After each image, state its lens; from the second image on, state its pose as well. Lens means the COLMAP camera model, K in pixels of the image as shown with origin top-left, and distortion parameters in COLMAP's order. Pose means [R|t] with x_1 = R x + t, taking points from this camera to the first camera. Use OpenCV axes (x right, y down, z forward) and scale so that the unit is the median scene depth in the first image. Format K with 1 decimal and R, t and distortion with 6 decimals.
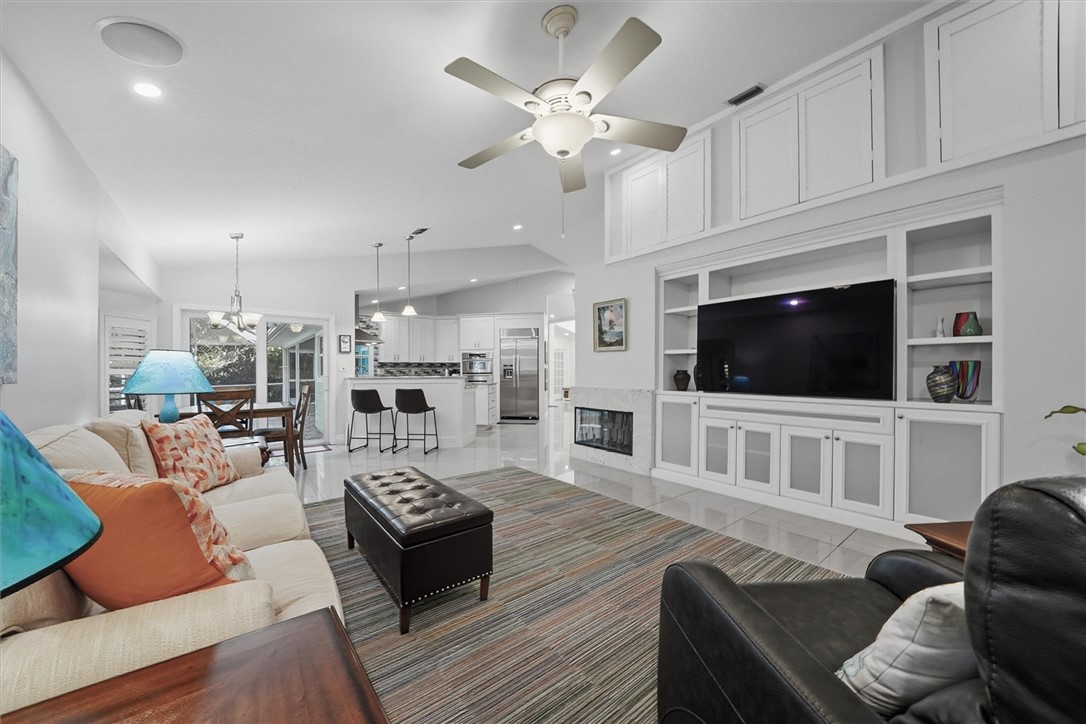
lens RADIAL K [[490.7, 0, 537.7], [0, 490.7, 370.1], [0, 0, 1]] dist [0.024778, -0.000042]
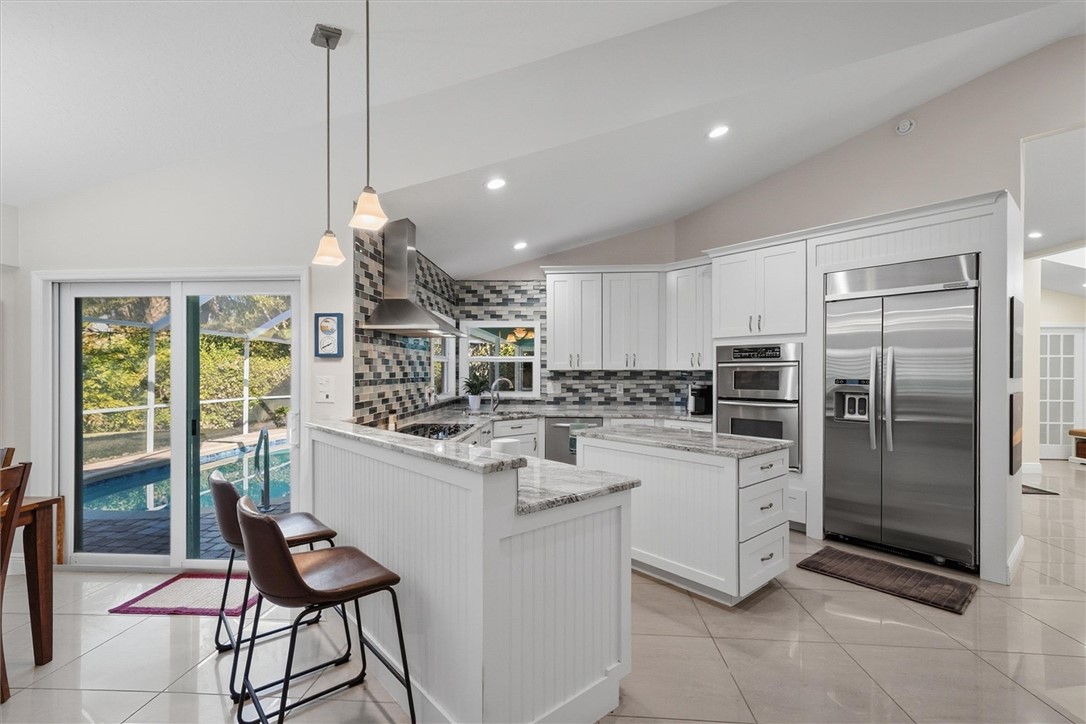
lens RADIAL K [[490.7, 0, 537.7], [0, 490.7, 370.1], [0, 0, 1]] dist [0.024778, -0.000042]
pose [[0.748333, 0.004535, -0.663308, 0.003272], [0.004076, 0.999926, 0.011435, -0.021097], [0.663311, -0.011261, 0.748259, 0.604787]]
